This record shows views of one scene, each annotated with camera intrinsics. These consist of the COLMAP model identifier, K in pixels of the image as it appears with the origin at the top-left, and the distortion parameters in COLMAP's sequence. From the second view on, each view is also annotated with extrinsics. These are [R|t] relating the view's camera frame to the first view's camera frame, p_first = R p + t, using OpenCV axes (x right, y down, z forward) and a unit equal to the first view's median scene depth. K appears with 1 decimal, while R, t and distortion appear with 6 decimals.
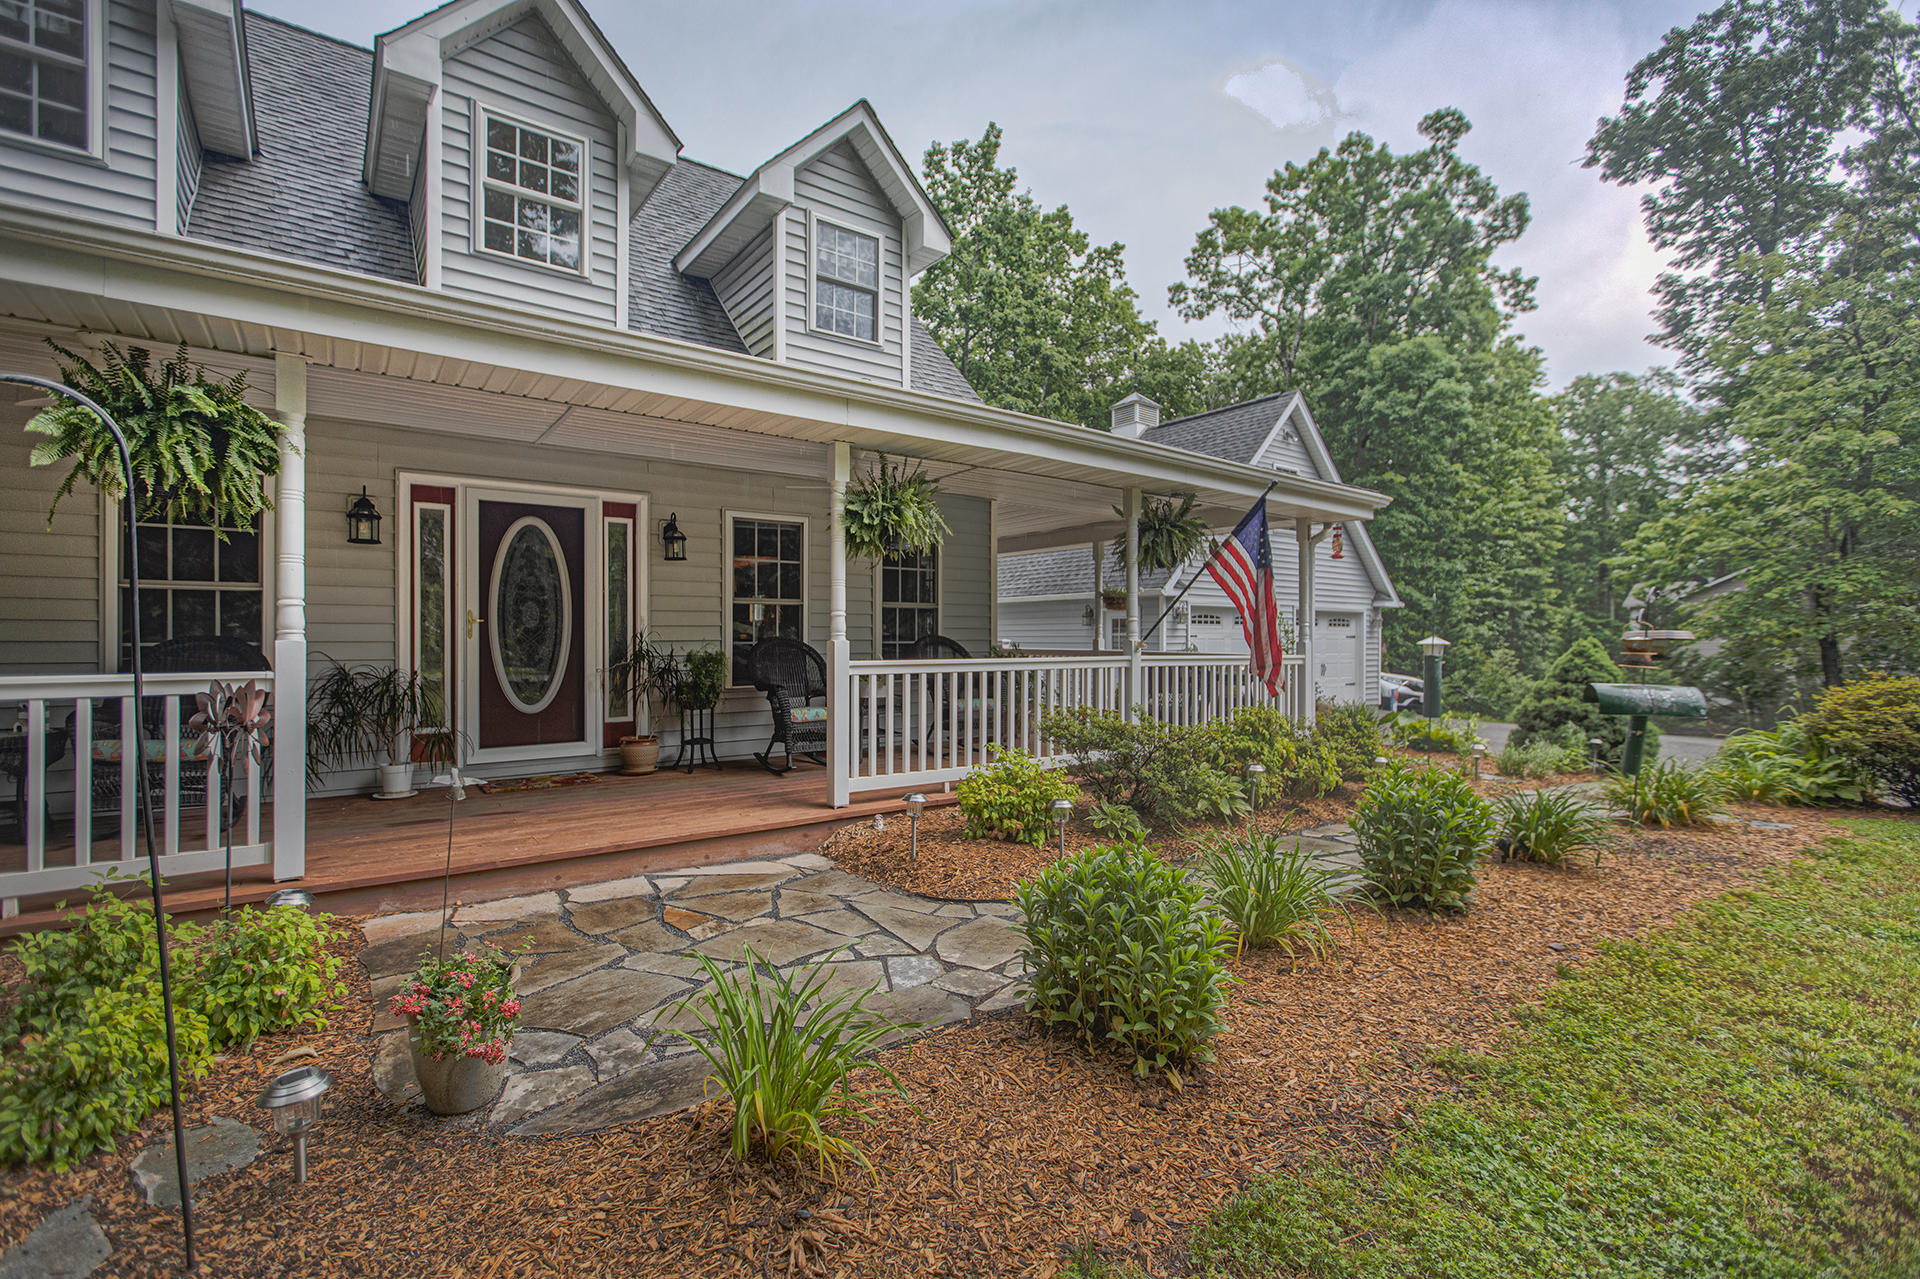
lens RADIAL K [[866.4, 0, 953.7], [0, 866.4, 633.9], [0, 0, 1]] dist [0.003795, 0.001196]
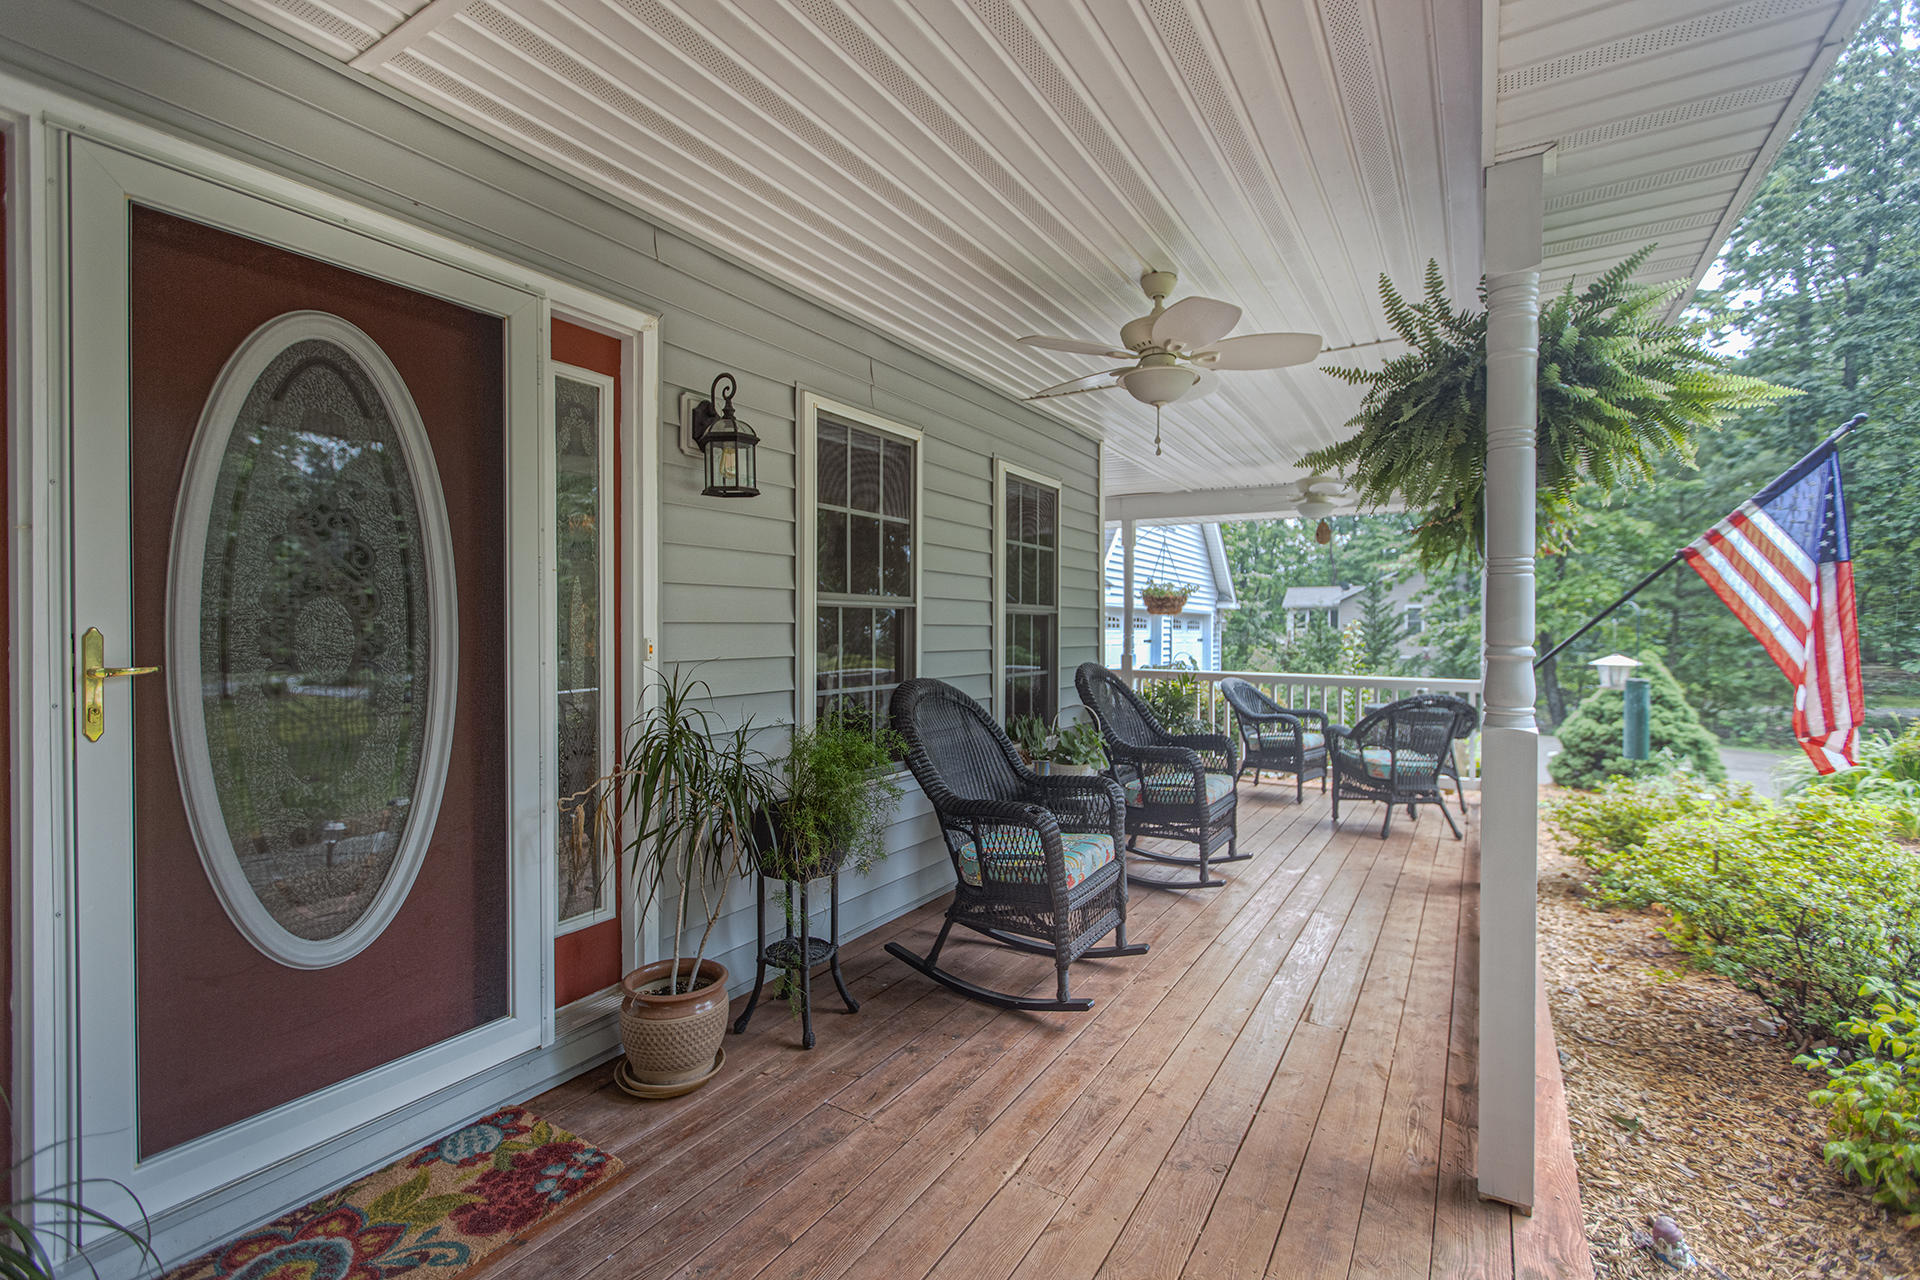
lens RADIAL K [[866.4, 0, 966.4], [0, 866.4, 641.4], [0, 0, 1]] dist [0.003795, 0.001196]
pose [[0.923947, -0.003217, 0.382508, -0.374862], [-0.003230, 0.999863, 0.016211, -0.025896], [-0.382508, -0.016214, 0.923810, 0.599493]]
